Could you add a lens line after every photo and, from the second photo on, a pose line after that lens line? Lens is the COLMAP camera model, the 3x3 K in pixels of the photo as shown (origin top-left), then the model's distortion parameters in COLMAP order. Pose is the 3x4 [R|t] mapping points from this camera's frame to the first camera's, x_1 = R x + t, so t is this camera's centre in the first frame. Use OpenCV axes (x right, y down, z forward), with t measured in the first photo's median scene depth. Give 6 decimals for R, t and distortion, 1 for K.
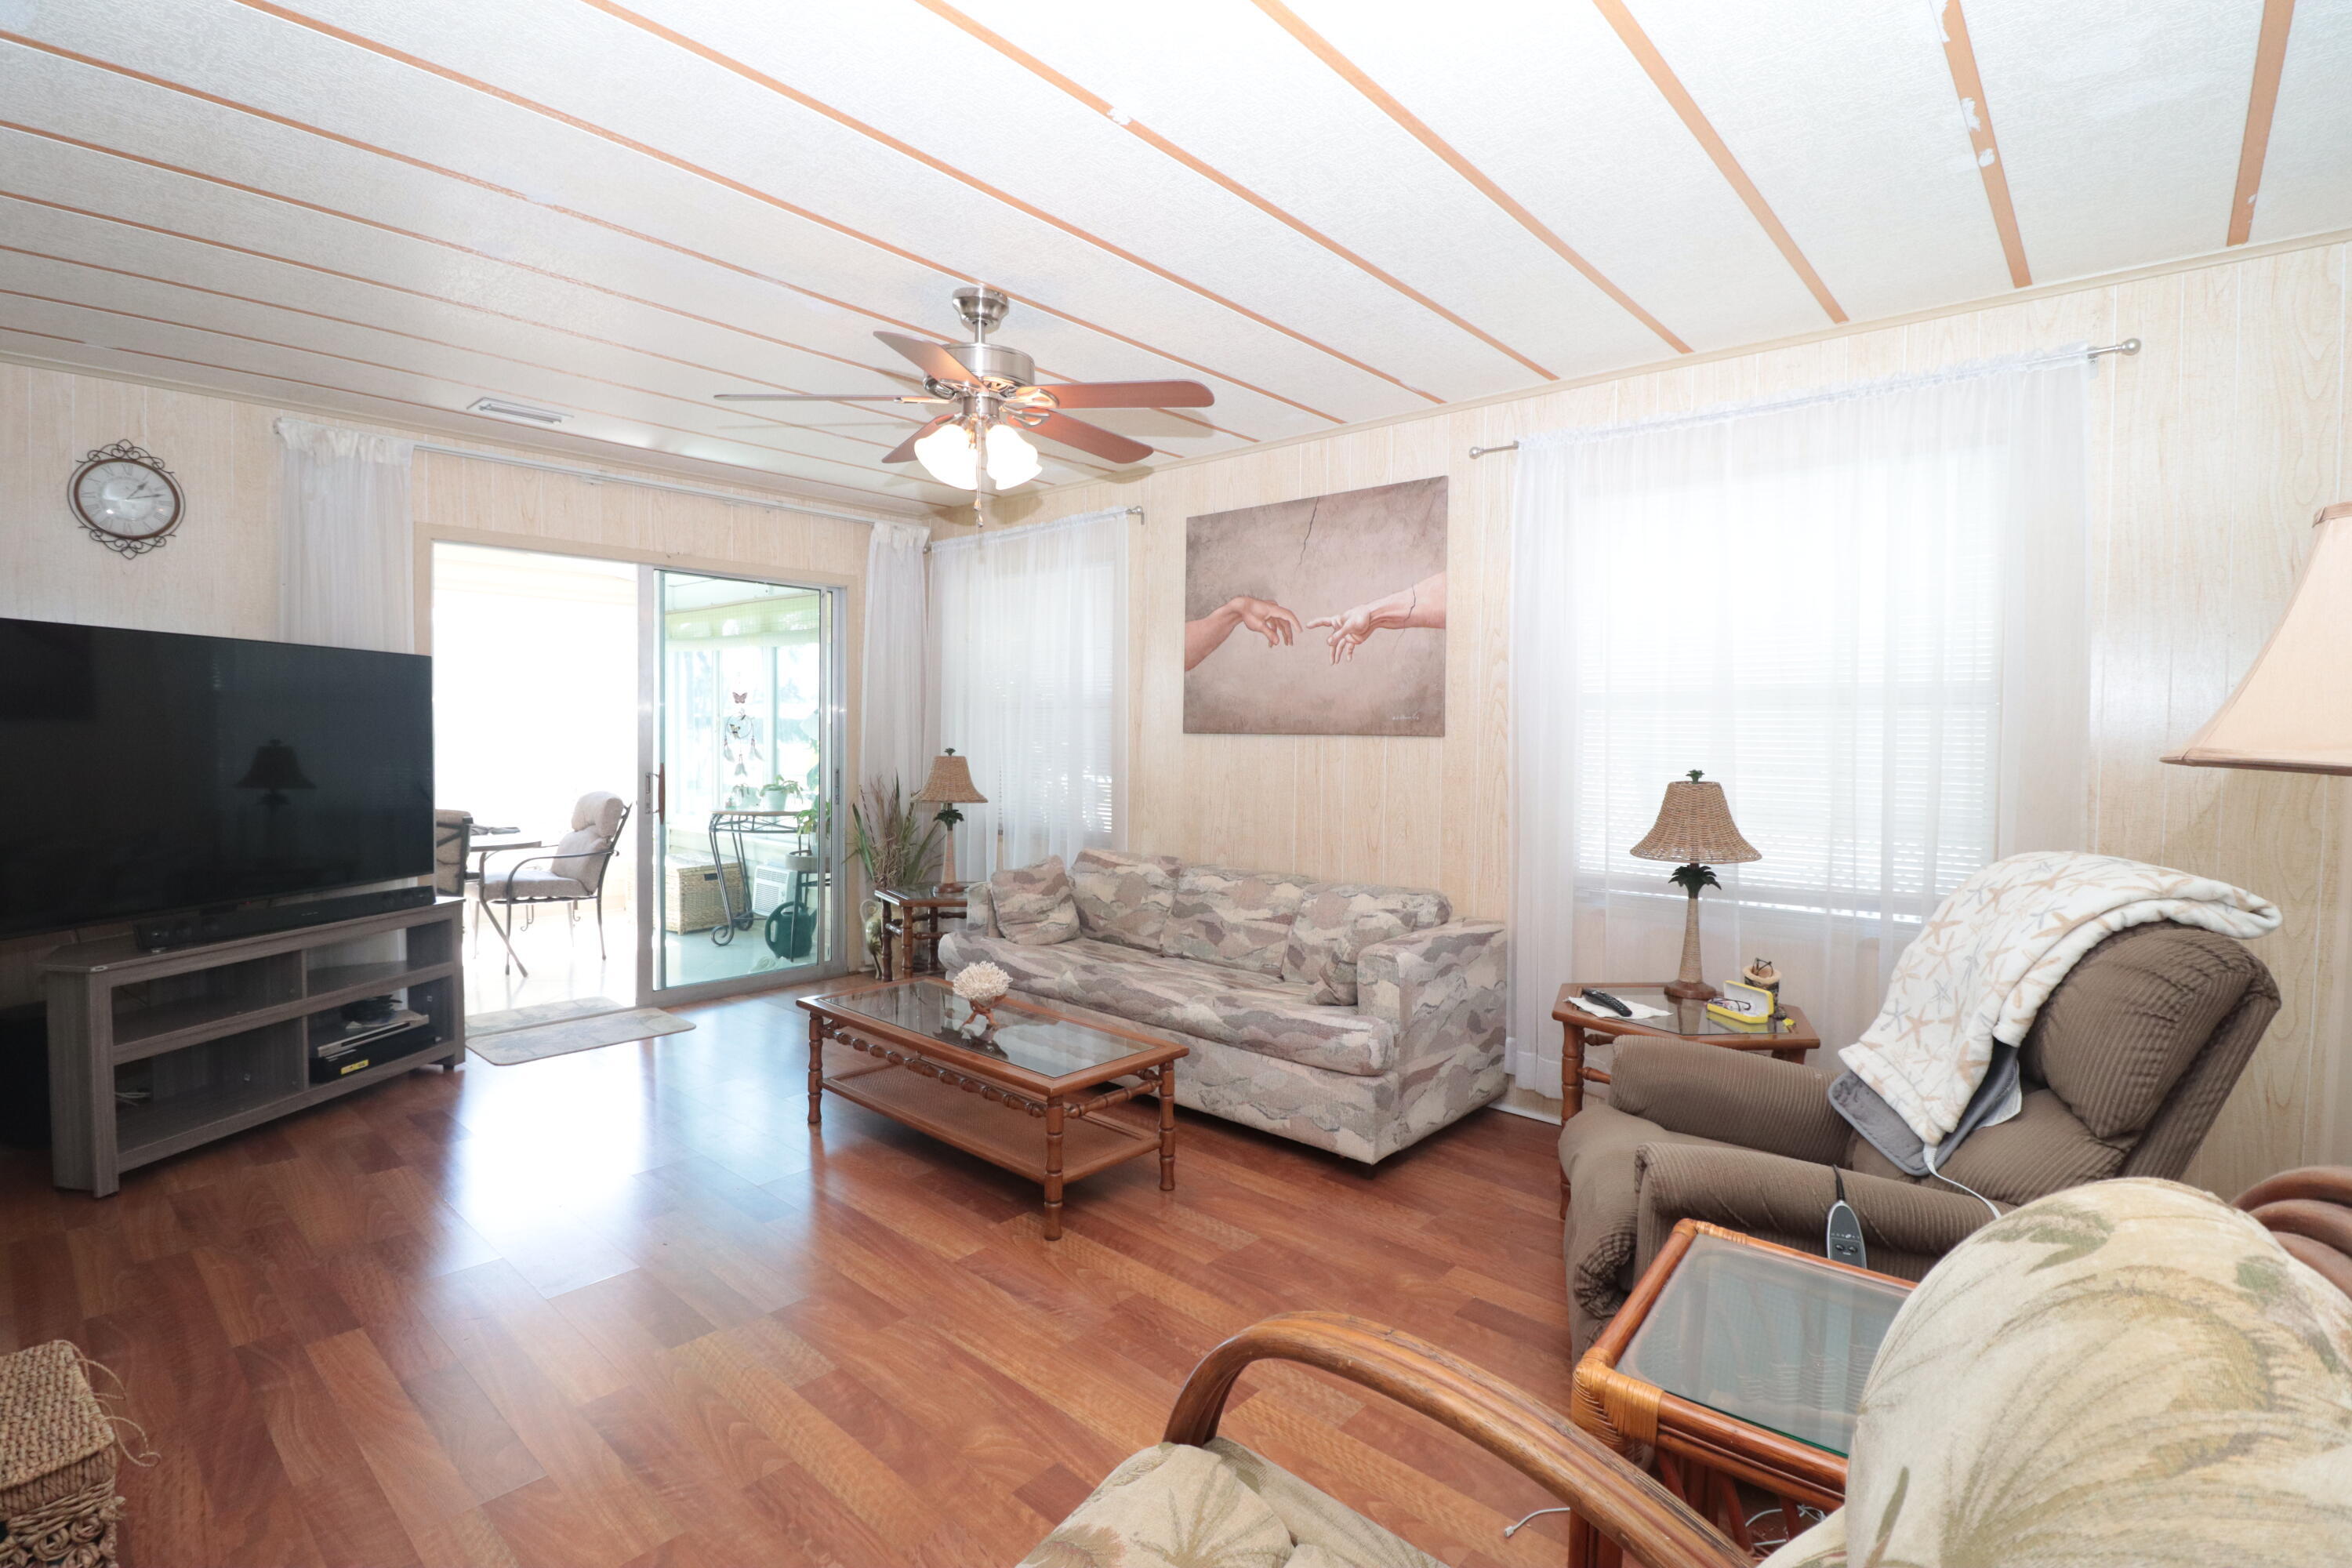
lens RADIAL K [[1089.1, 0, 1186.2], [0, 1089.1, 766.3], [0, 0, 1]] dist [0.001350, -0.014348]
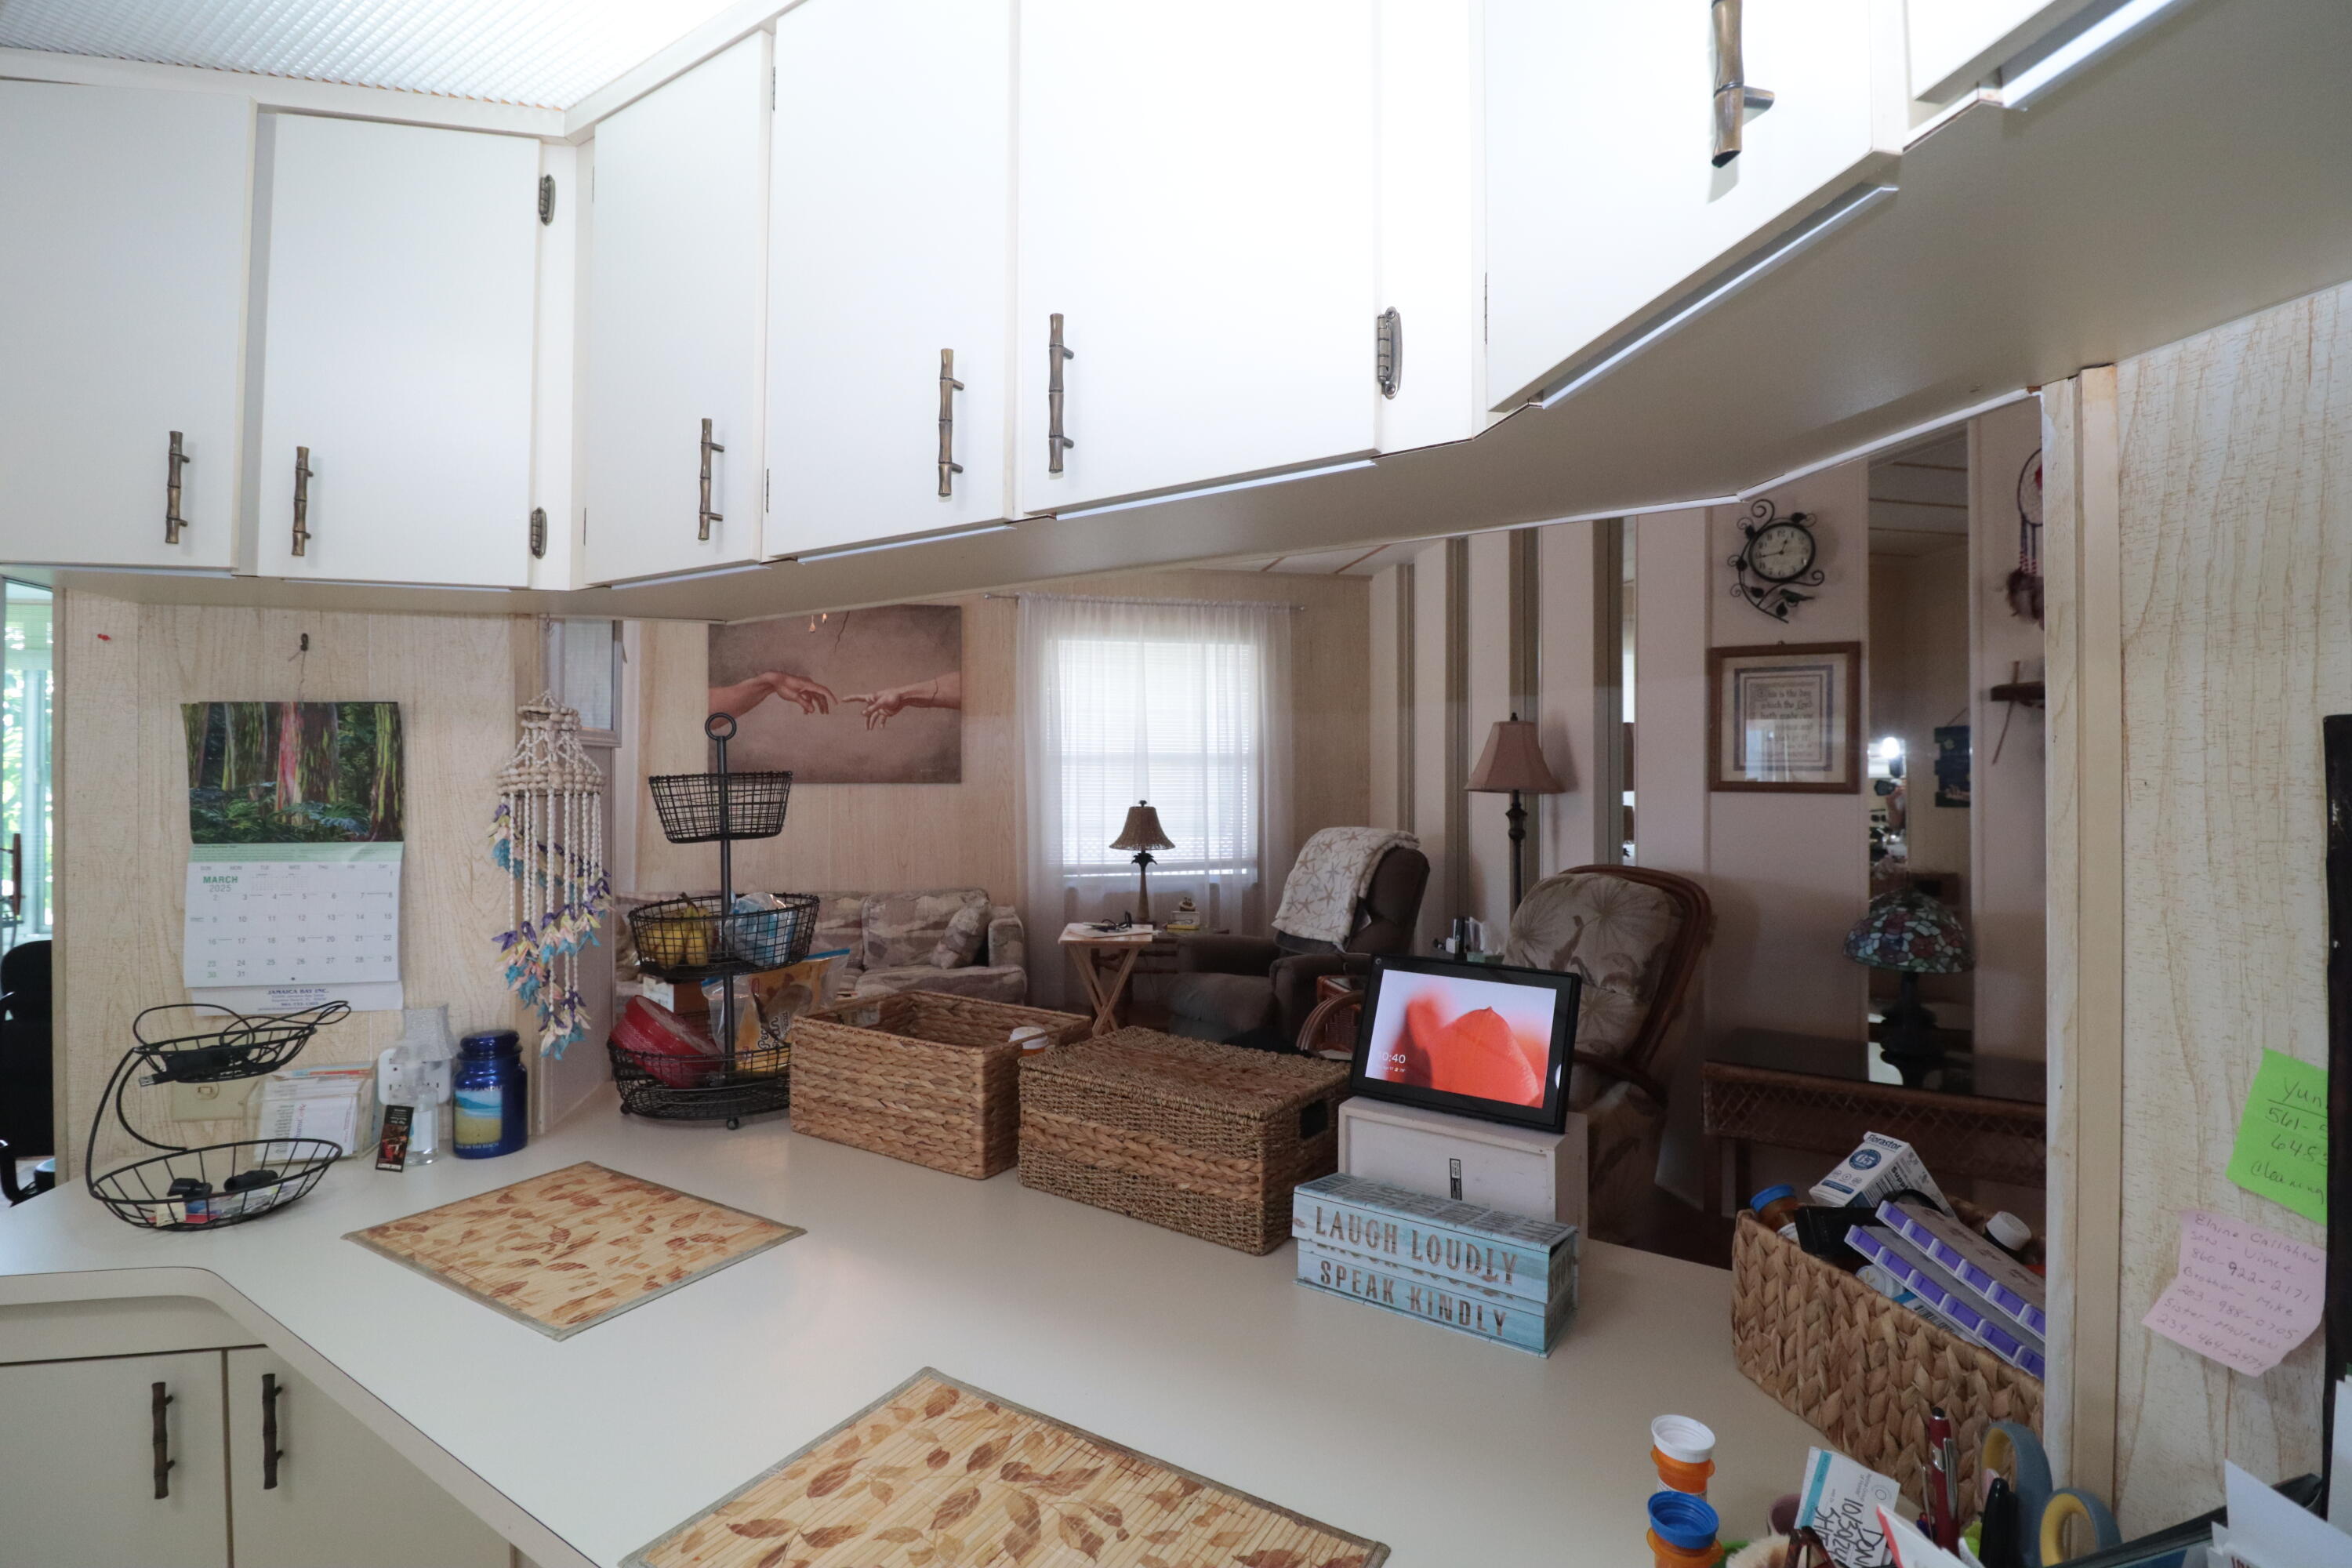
lens RADIAL K [[1089.1, 0, 1186.2], [0, 1089.1, 766.3], [0, 0, 1]] dist [0.001350, -0.014348]
pose [[0.604744, -0.009601, 0.796362, -0.696361], [0.030808, 0.999461, -0.011346, -0.022321], [-0.795824, 0.031396, 0.604714, -0.117716]]
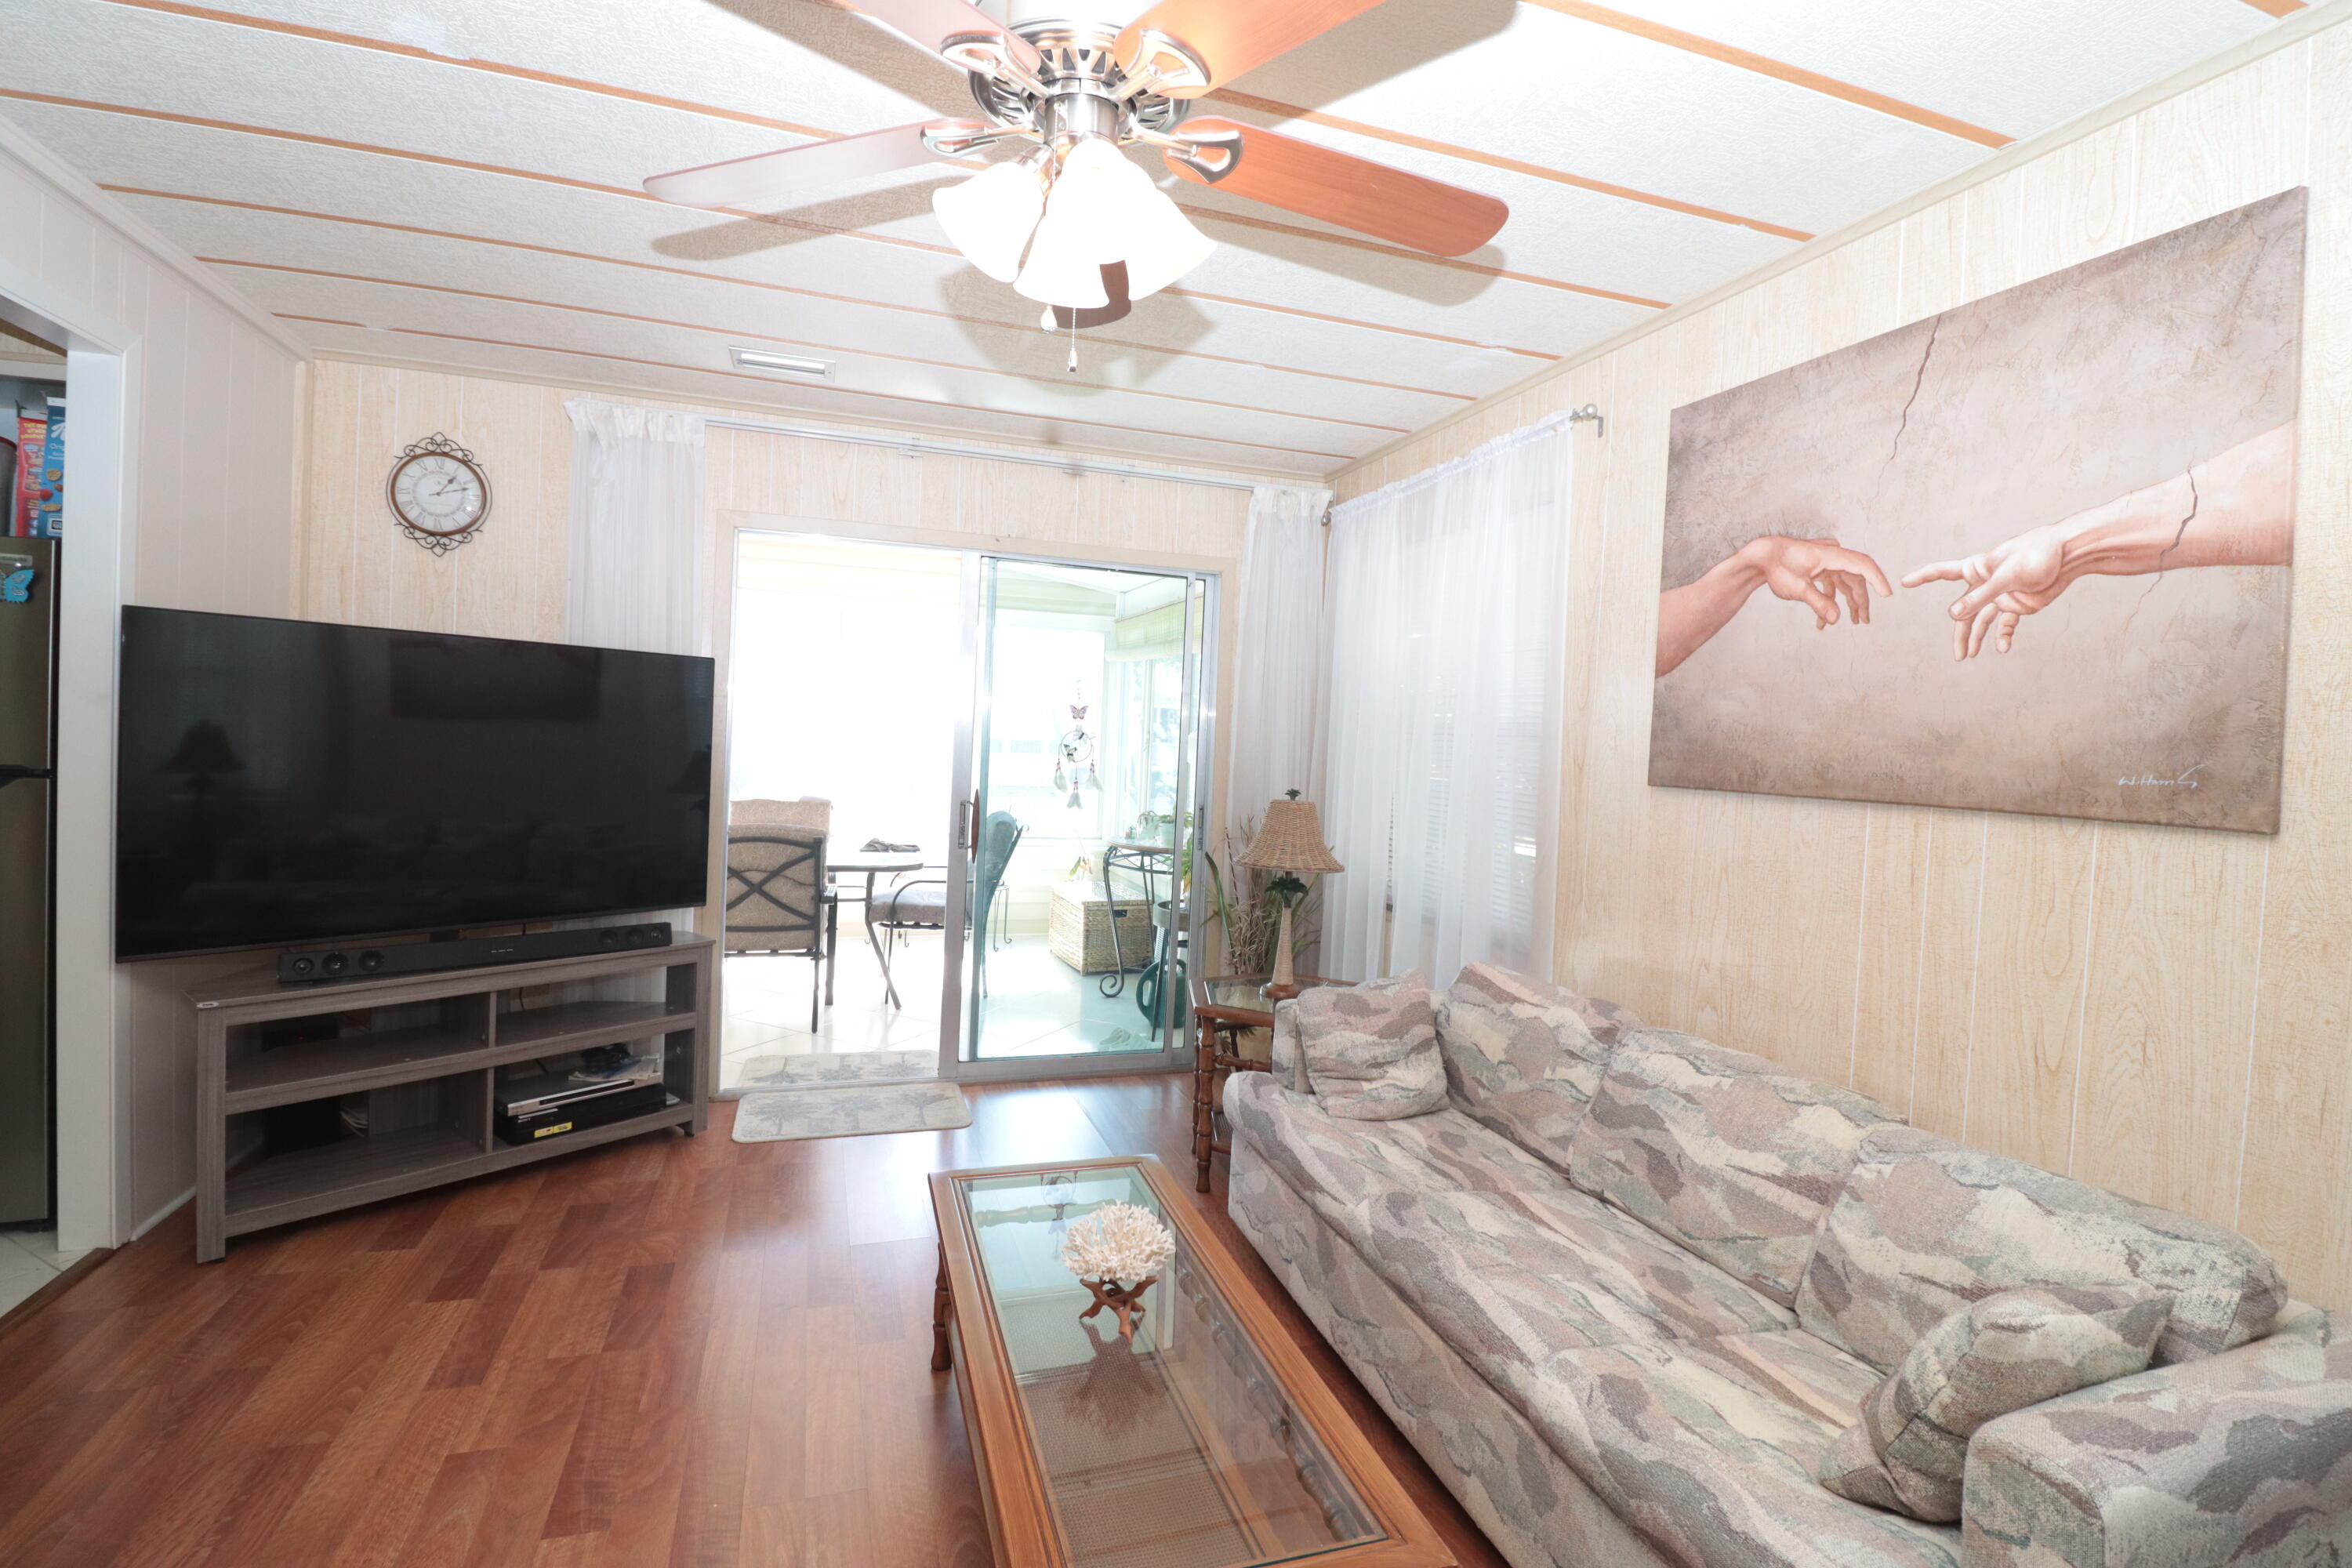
lens RADIAL K [[1089.1, 0, 1186.2], [0, 1089.1, 766.3], [0, 0, 1]] dist [0.001350, -0.014348]
pose [[0.868983, 0.040237, -0.493203, 0.077032], [-0.049151, 0.998778, -0.005116, -0.028766], [0.492395, 0.028687, 0.869899, 0.429826]]
